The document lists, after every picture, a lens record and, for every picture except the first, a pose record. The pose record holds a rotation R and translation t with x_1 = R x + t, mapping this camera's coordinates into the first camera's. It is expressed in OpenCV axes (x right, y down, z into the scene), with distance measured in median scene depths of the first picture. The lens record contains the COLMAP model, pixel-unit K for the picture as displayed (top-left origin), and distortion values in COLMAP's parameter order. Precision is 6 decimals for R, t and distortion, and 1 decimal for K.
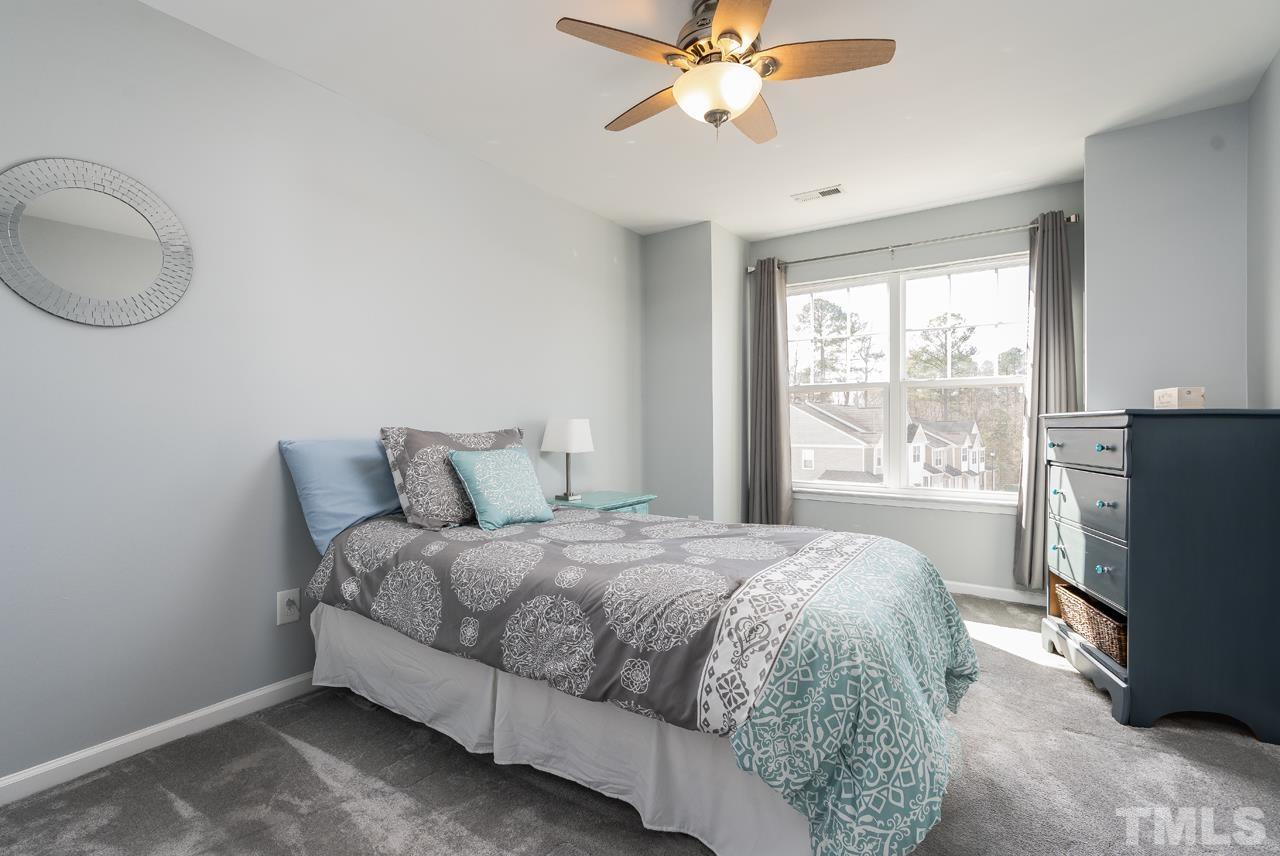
lens RADIAL K [[588.3, 0, 642.0], [0, 588.3, 427.7], [0, 0, 1]] dist [-0.011517, -0.000191]
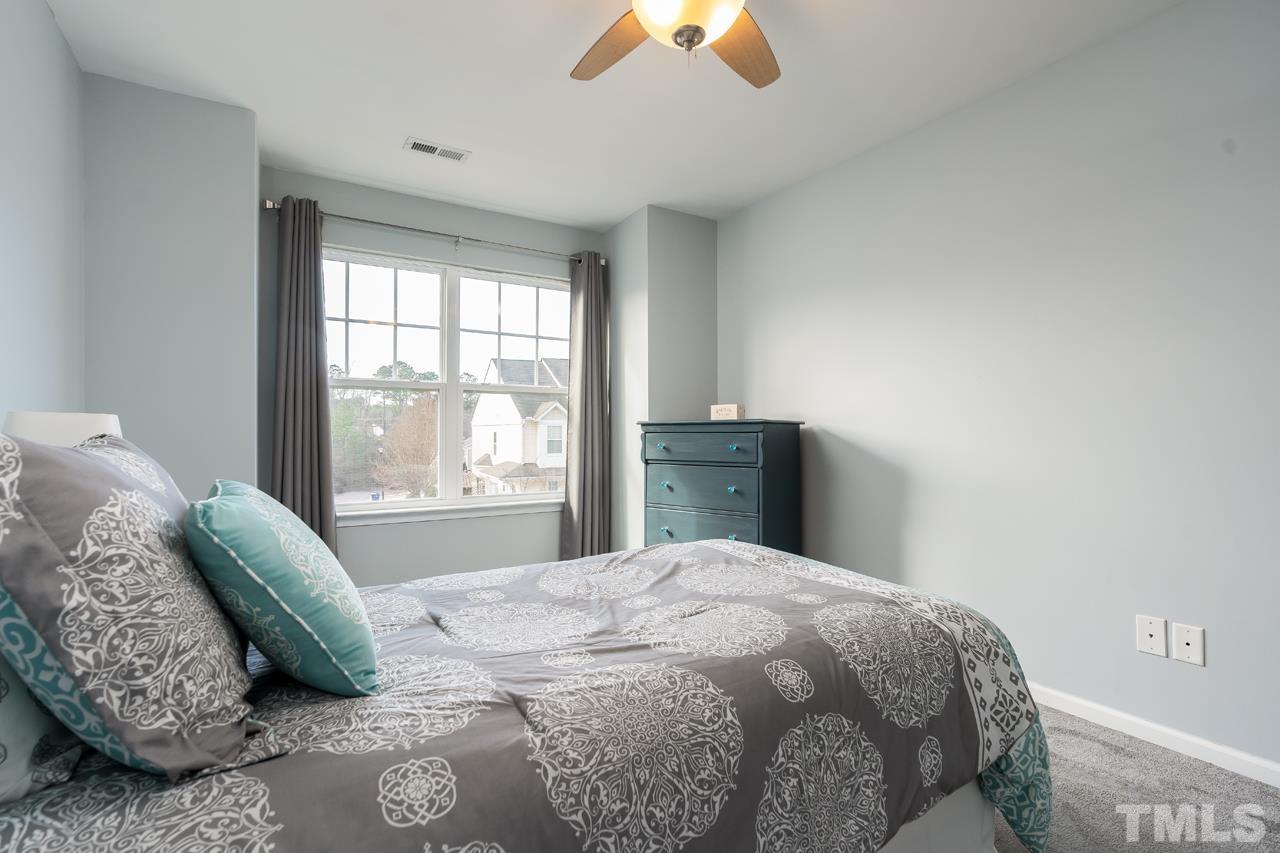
lens RADIAL K [[588.3, 0, 641.8], [0, 588.3, 424.0], [0, 0, 1]] dist [-0.011517, -0.000191]
pose [[0.401142, 0.012847, 0.915926, -0.415023], [0.002397, 0.999883, -0.015075, -0.000252], [-0.916013, 0.008243, 0.401064, 0.504723]]
